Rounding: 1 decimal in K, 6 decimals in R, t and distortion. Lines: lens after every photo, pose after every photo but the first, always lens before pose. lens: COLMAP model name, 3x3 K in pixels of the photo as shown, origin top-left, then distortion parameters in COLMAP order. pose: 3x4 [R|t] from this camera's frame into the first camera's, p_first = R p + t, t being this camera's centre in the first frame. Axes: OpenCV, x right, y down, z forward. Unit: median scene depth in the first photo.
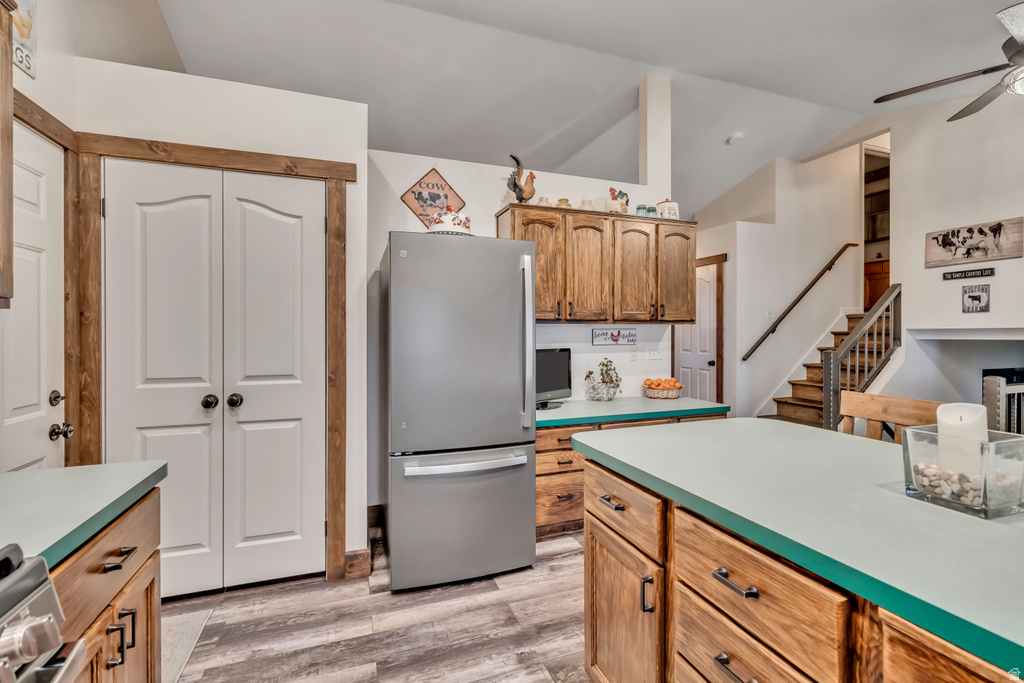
lens RADIAL K [[451.6, 0, 513.2], [0, 451.6, 335.9], [0, 0, 1]] dist [-0.004150, 0.000072]
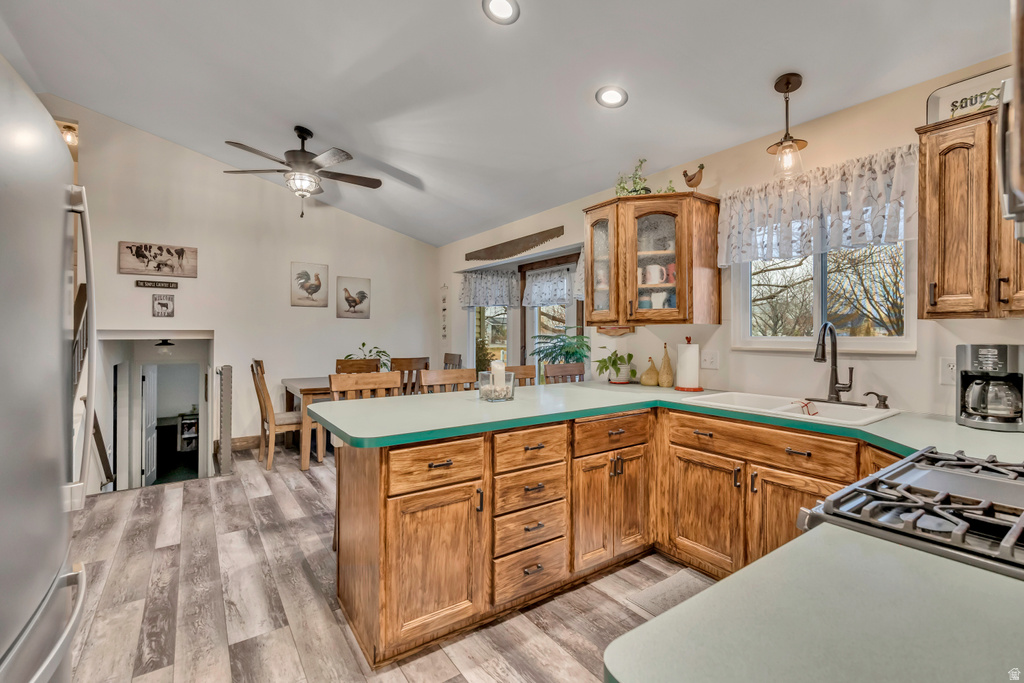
lens RADIAL K [[451.6, 0, 511.3], [0, 451.6, 335.5], [0, 0, 1]] dist [-0.004150, 0.000072]
pose [[-0.261254, -0.002400, 0.965267, -0.402587], [0.004623, 0.999982, 0.003738, -0.002124], [-0.965259, 0.005439, -0.261238, 0.419896]]
